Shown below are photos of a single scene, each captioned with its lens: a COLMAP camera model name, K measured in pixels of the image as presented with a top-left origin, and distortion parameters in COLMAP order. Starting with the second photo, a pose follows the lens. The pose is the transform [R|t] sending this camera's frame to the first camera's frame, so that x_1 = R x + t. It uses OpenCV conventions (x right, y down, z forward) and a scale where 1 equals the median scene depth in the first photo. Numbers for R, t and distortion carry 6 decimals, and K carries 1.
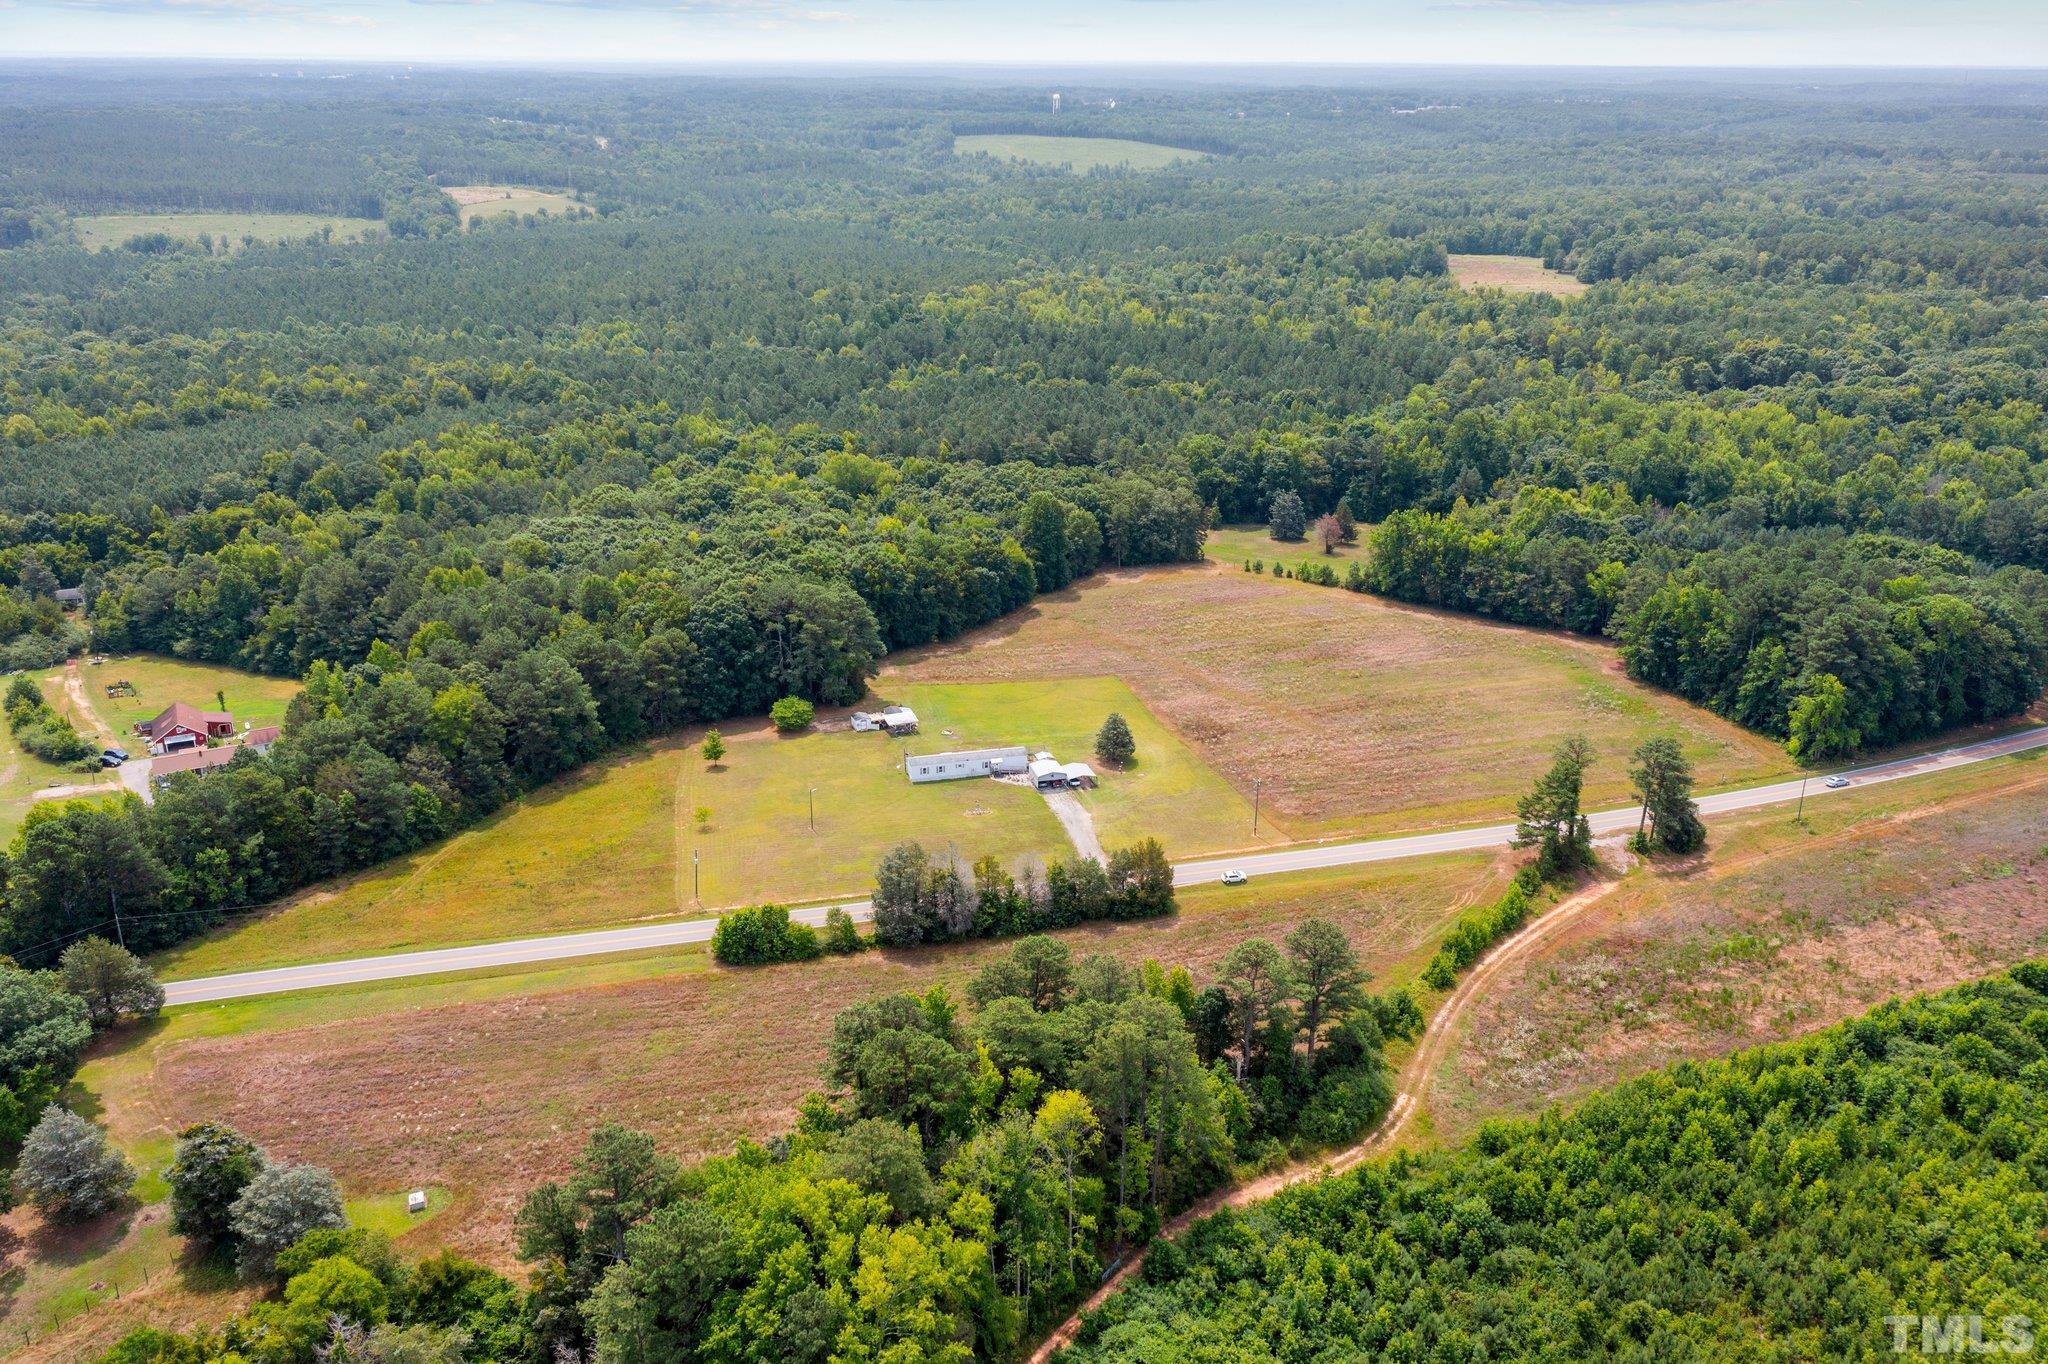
lens RADIAL K [[1614.2, 0, 1021.7], [0, 1614.2, 687.2], [0, 0, 1]] dist [0.004831, 0.007149]
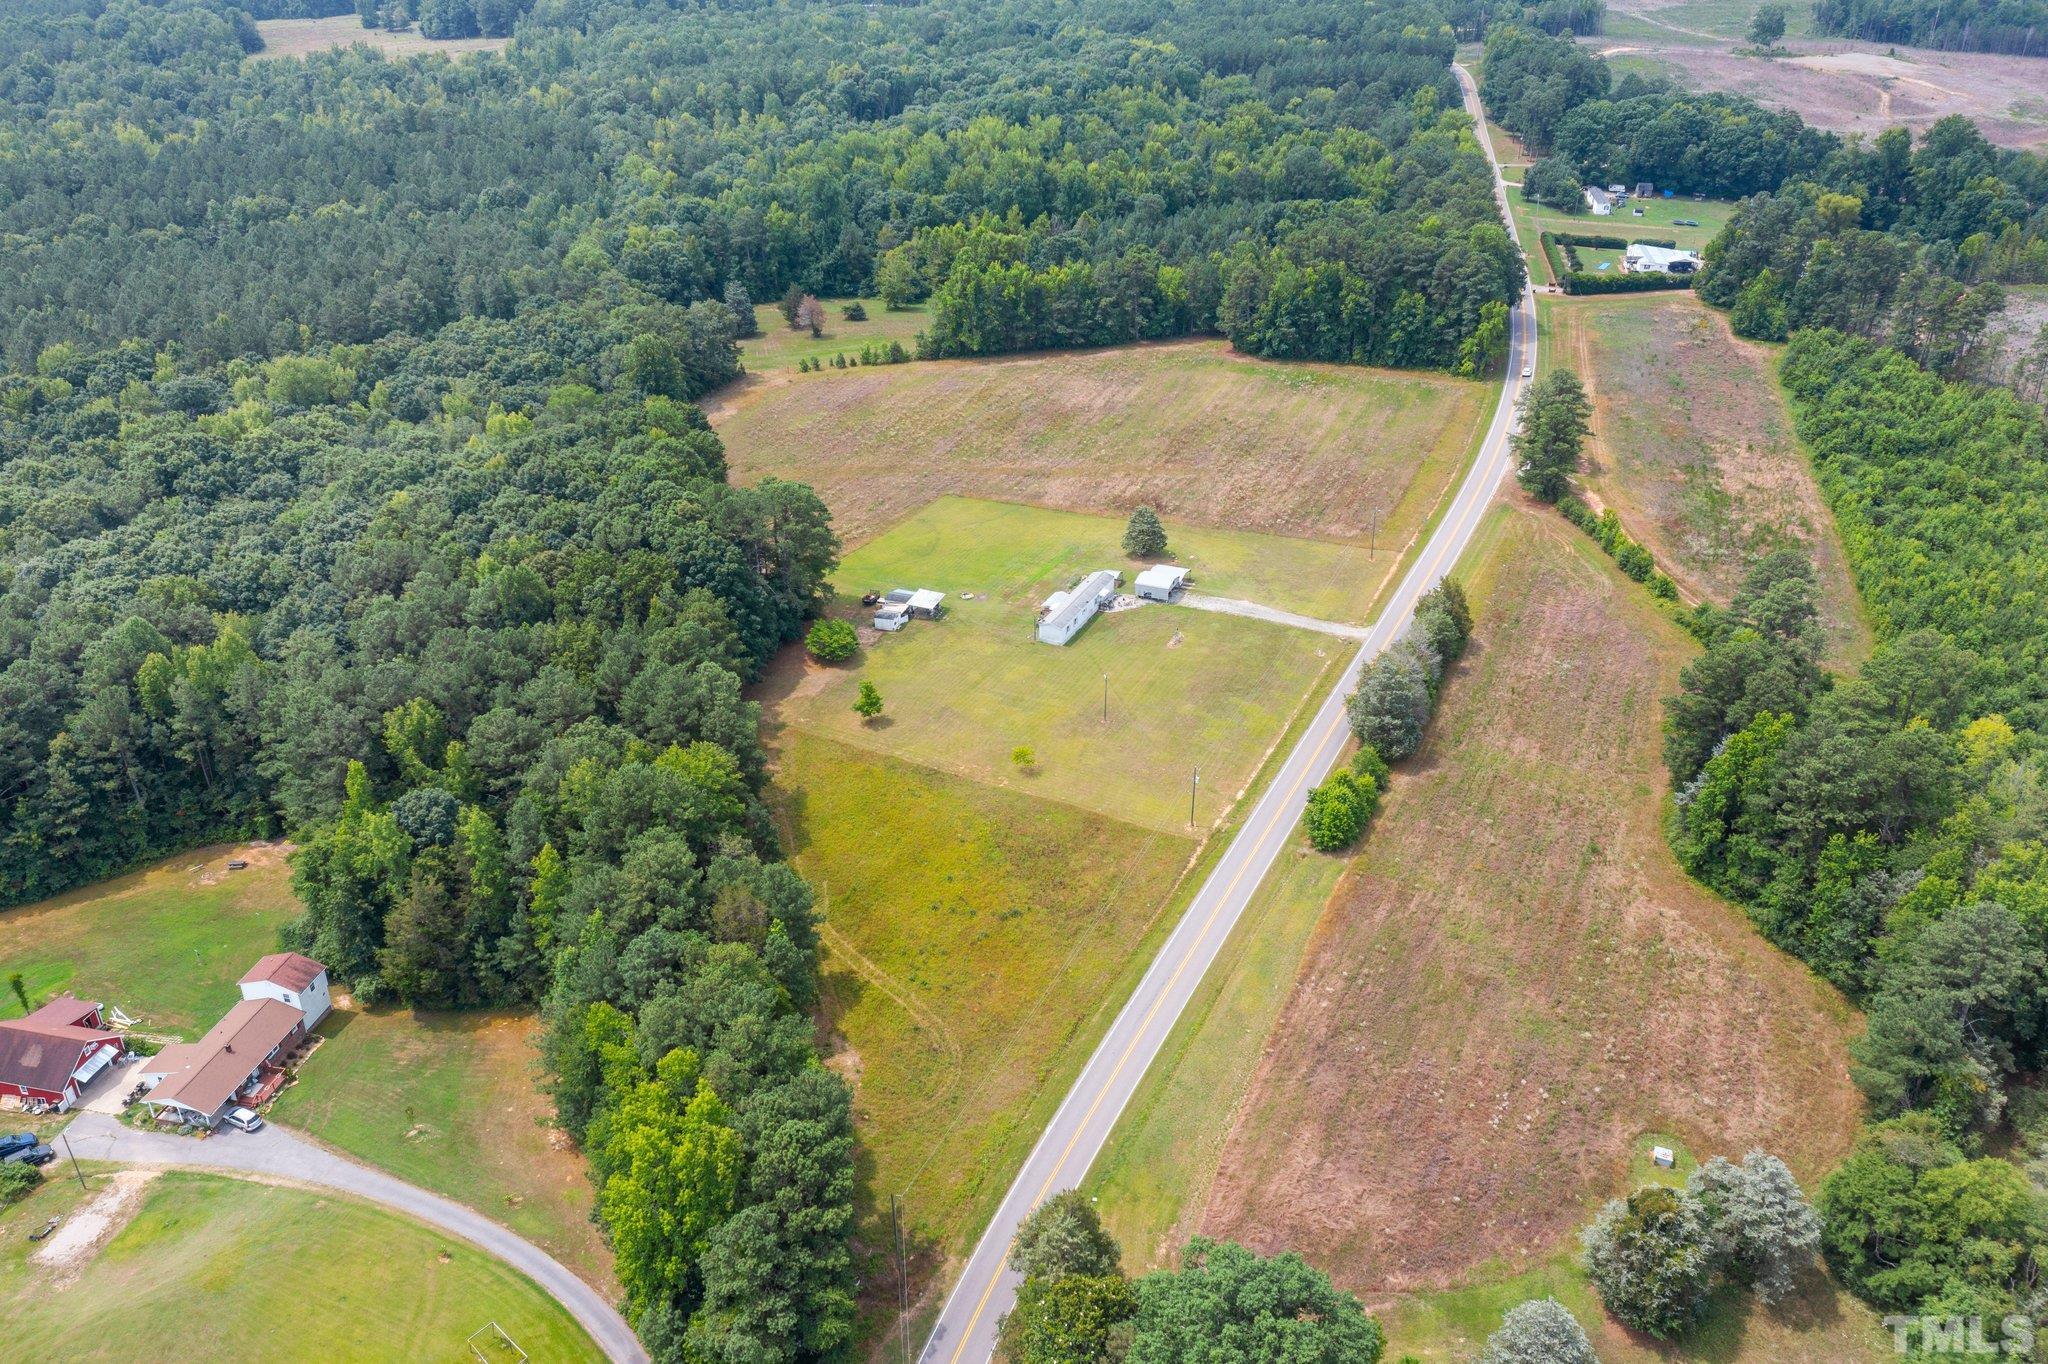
lens RADIAL K [[1614.2, 0, 1021.4], [0, 1614.2, 682.7], [0, 0, 1]] dist [0.004831, 0.007149]
pose [[0.641299, -0.376308, 0.668676, -0.532326], [0.282514, 0.926058, 0.250206, -0.117655], [-0.713387, 0.028453, 0.700193, 0.305733]]
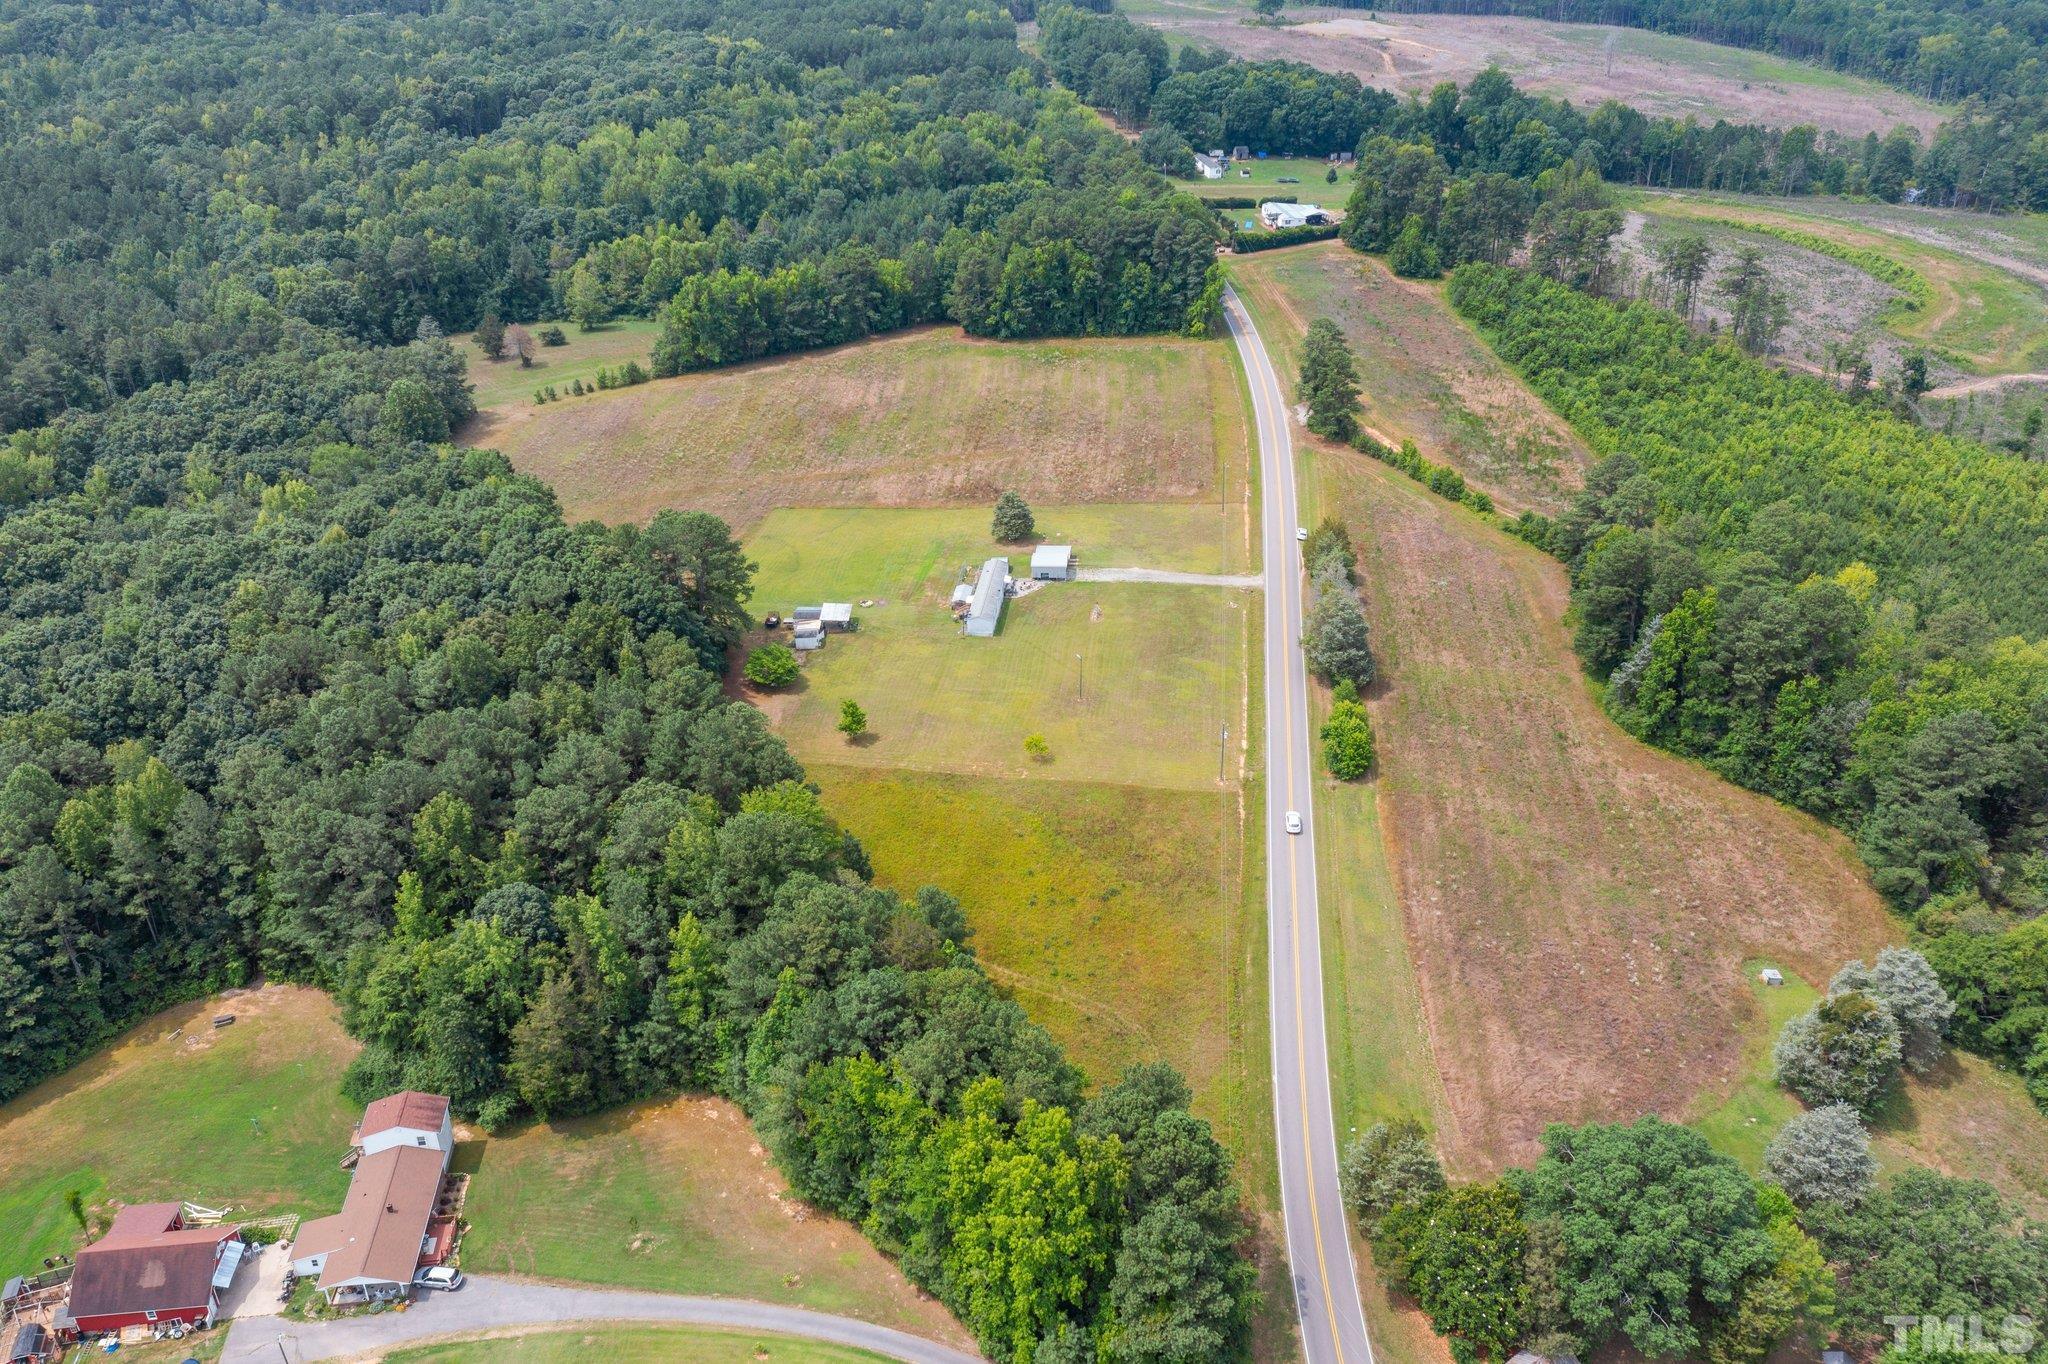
lens RADIAL K [[1614.2, 0, 1019.5], [0, 1614.2, 685.9], [0, 0, 1]] dist [0.004831, 0.007149]
pose [[0.356380, -0.463762, 0.811121, -0.624373], [0.345290, 0.872037, 0.346881, -0.173544], [-0.868198, 0.156450, 0.470909, 0.441709]]
